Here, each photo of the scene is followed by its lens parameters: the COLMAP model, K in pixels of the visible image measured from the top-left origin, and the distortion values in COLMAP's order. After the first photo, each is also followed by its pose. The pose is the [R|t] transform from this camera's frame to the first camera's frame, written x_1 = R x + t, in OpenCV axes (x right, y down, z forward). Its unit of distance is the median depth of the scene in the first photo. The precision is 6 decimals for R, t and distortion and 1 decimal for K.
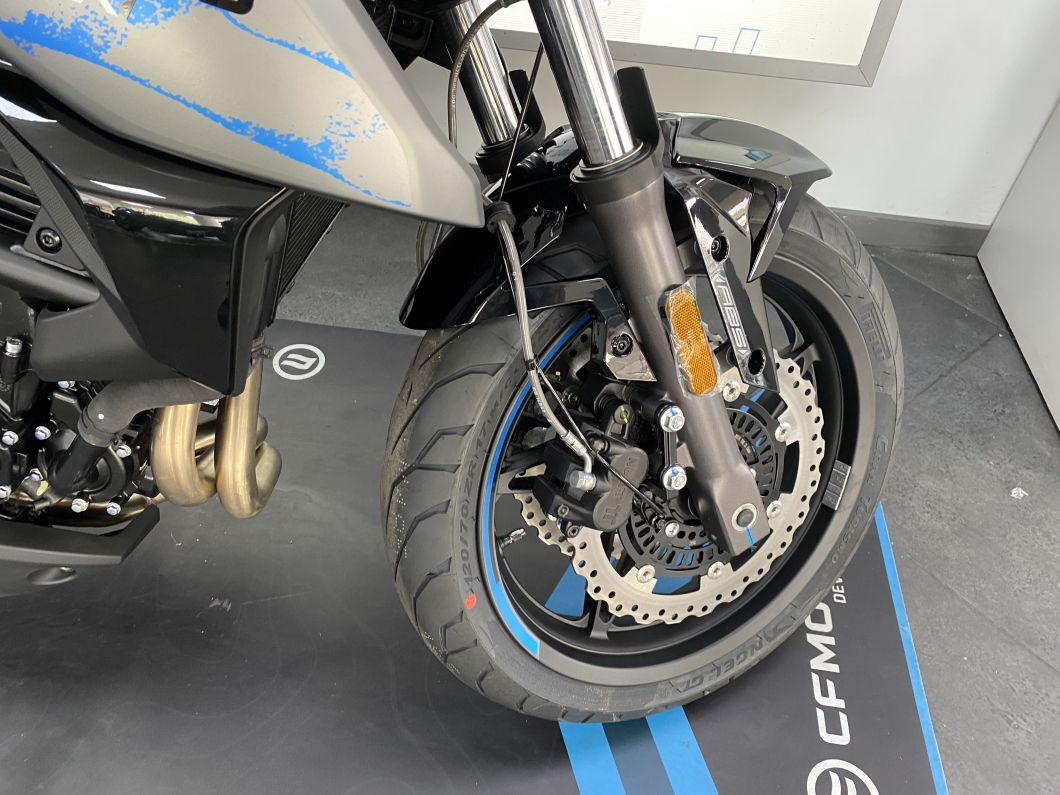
lens RADIAL K [[808.8, 0, 530.0], [0, 808.8, 397.5], [0, 0, 1]] dist [0.002767, 0.001614]
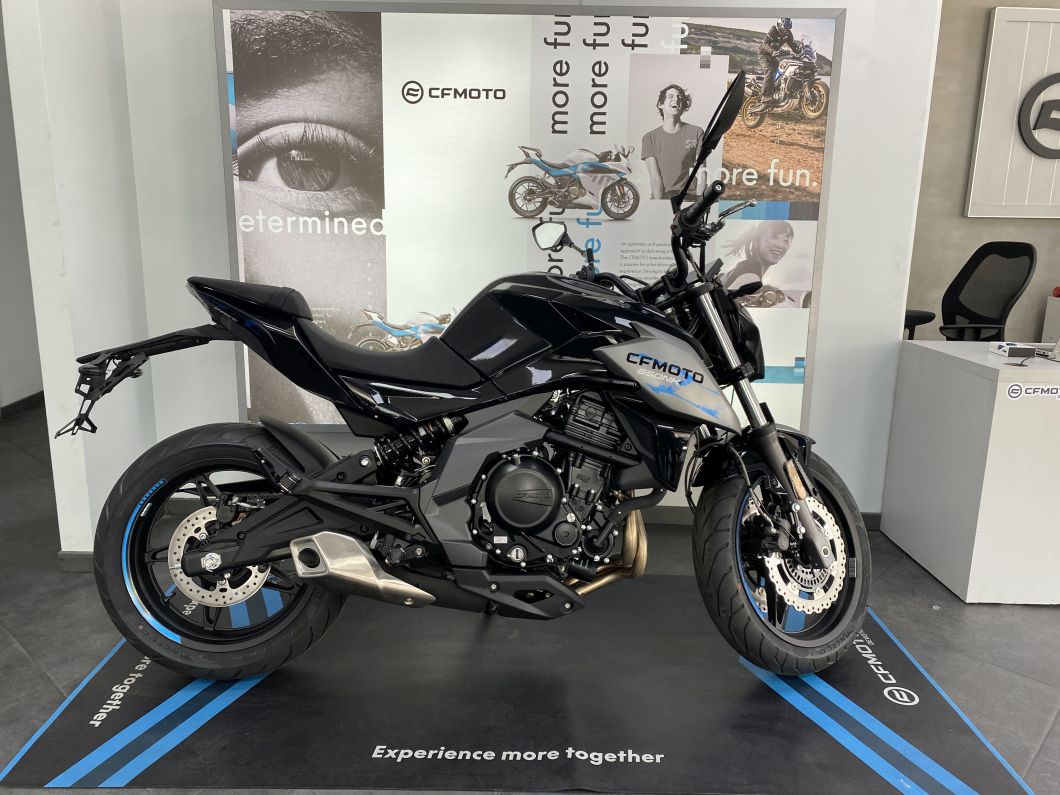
lens RADIAL K [[808.8, 0, 530.0], [0, 808.8, 397.5], [0, 0, 1]] dist [0.002767, 0.001614]
pose [[0.989242, -0.064099, 0.131498, -1.125853], [0.122918, 0.851594, -0.509587, 1.052946], [-0.079319, 0.520269, 0.850311, -1.609886]]
